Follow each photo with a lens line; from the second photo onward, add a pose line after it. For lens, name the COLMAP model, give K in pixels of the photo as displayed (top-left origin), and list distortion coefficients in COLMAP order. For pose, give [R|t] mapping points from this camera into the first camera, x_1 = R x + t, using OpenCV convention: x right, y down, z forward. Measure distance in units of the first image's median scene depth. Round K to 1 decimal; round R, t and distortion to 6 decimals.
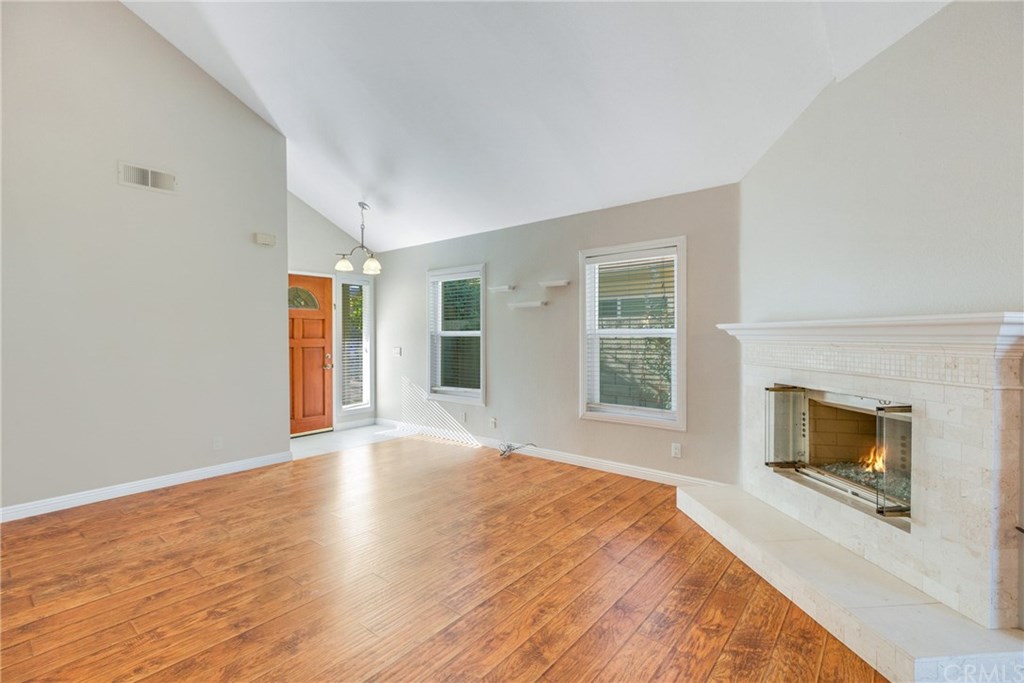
lens RADIAL K [[458.6, 0, 518.6], [0, 458.6, 339.6], [0, 0, 1]] dist [0.008581, -0.003504]
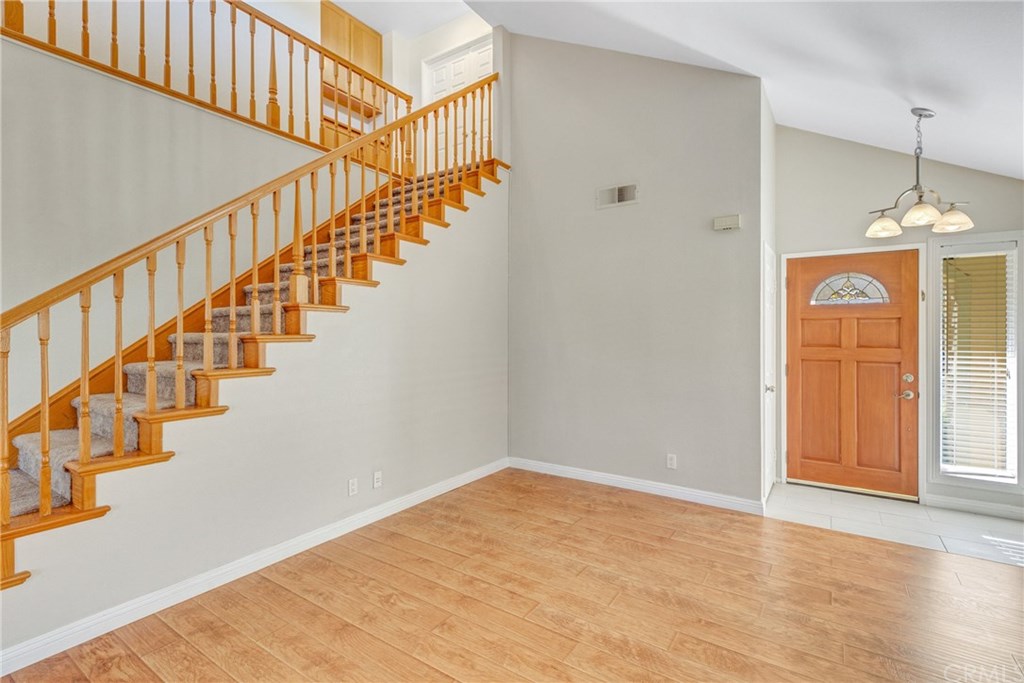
lens RADIAL K [[477.0, 0, 504.9], [0, 477.0, 331.3], [0, 0, 1]] dist [0.005010, -0.004474]
pose [[0.077076, 0.003287, -0.997020, 0.286249], [-0.013705, 0.999904, 0.002237, -0.031797], [0.996931, 0.013492, 0.077114, 0.658320]]
